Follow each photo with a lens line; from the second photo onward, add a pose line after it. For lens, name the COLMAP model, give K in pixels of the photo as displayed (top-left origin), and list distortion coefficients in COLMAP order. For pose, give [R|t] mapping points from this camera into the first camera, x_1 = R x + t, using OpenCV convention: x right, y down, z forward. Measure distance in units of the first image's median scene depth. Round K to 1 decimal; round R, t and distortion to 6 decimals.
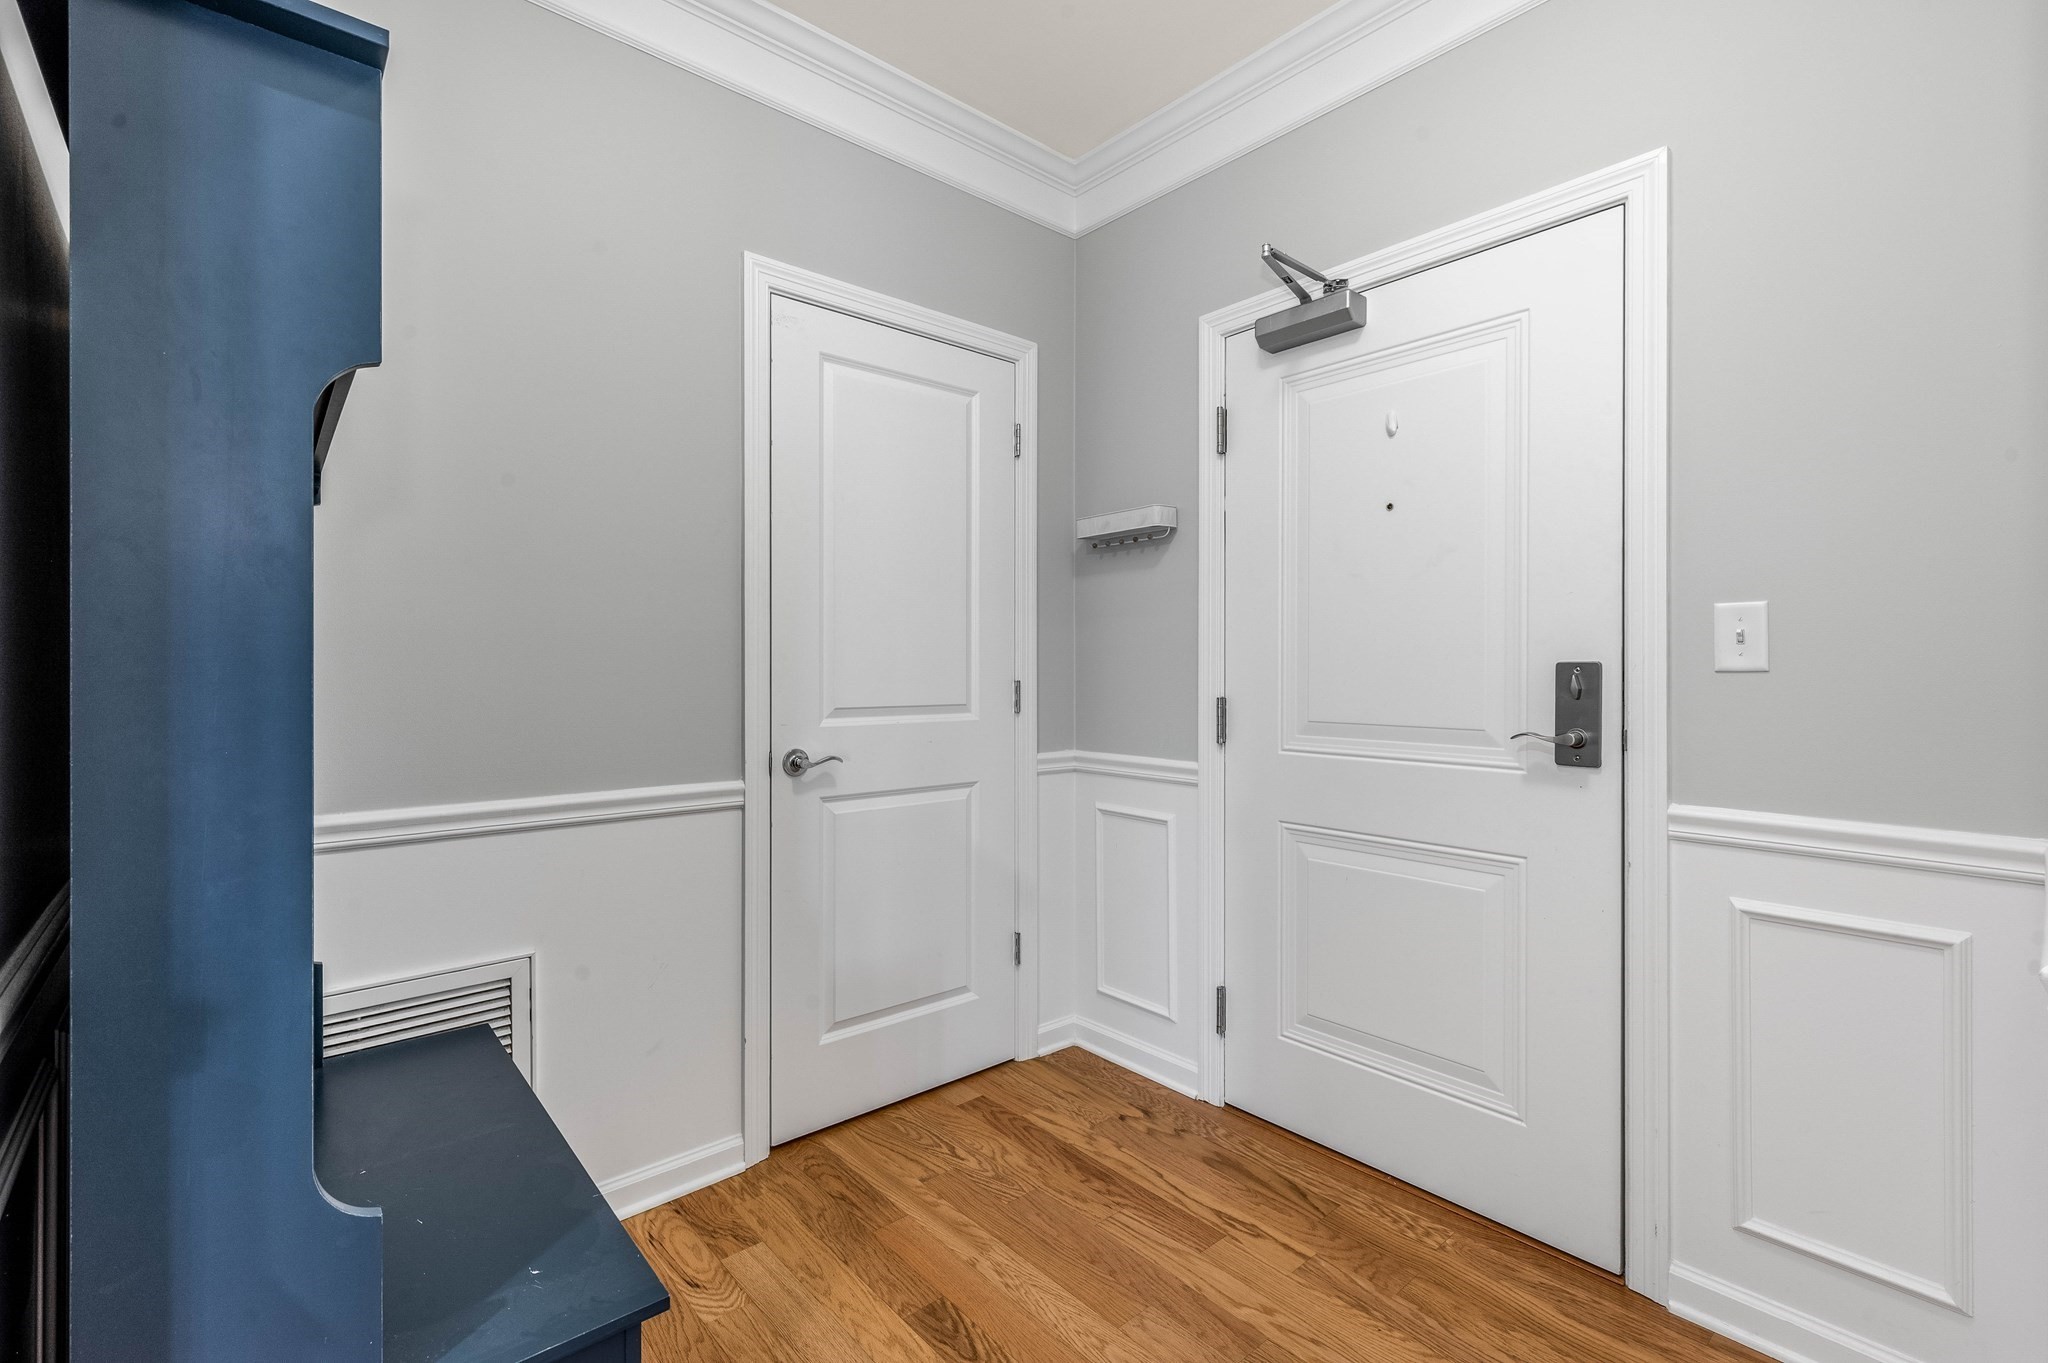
lens RADIAL K [[934.5, 0, 1012.3], [0, 934.5, 685.2], [0, 0, 1]] dist [0.000900, 0.000578]
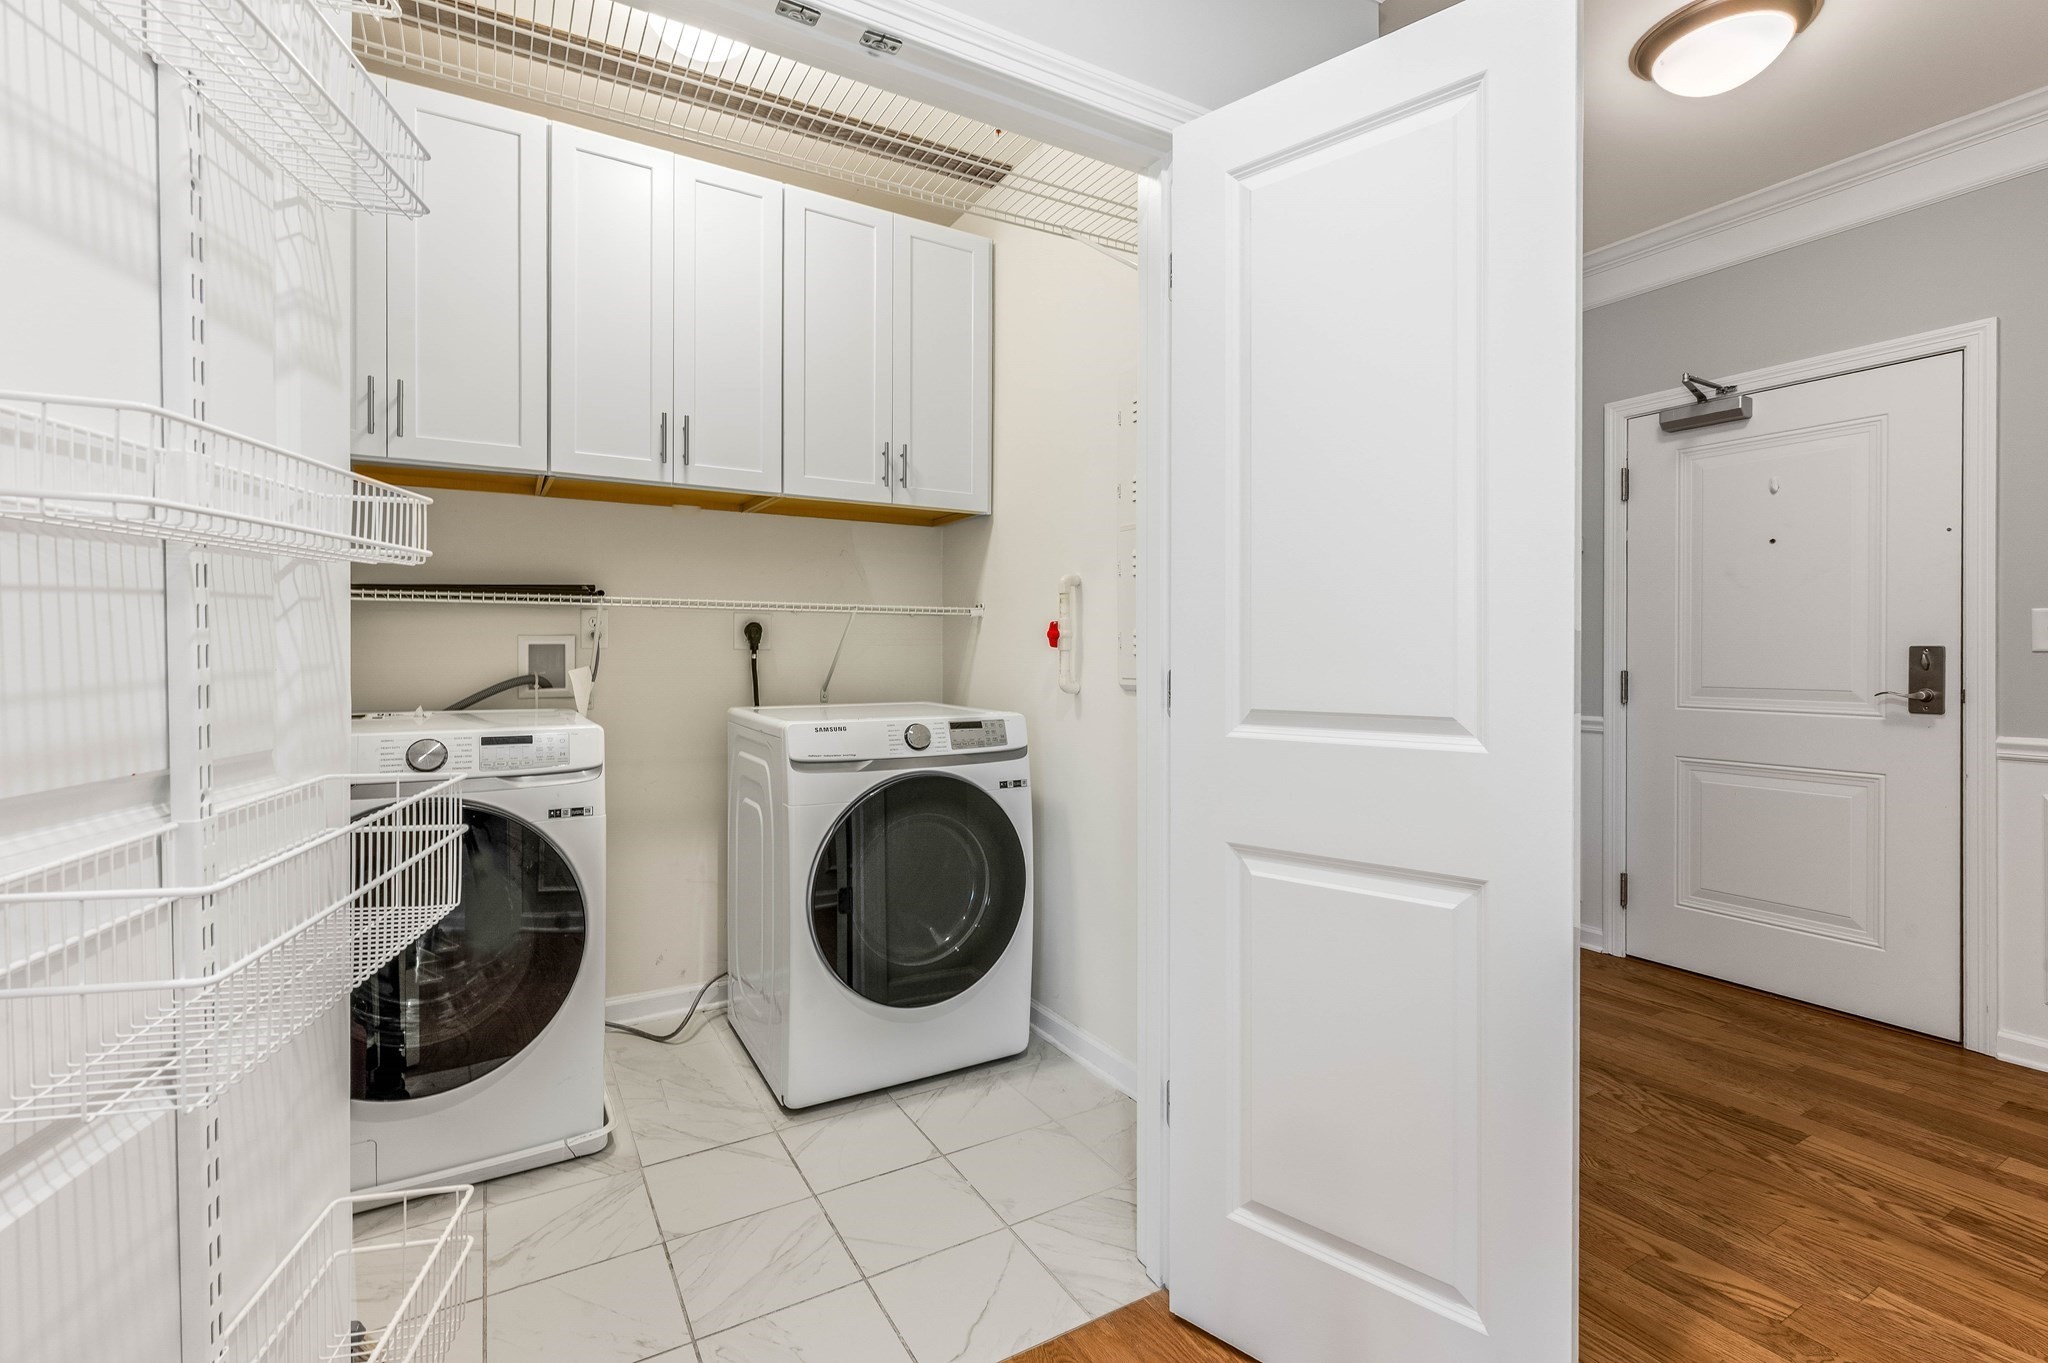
lens RADIAL K [[934.5, 0, 1013.2], [0, 934.5, 670.3], [0, 0, 1]] dist [0.000900, 0.000578]
pose [[0.982263, 0.000569, -0.187509, -0.552894], [-0.000596, 1.000000, -0.000086, 0.015757], [0.187509, 0.000196, 0.982263, -0.753219]]
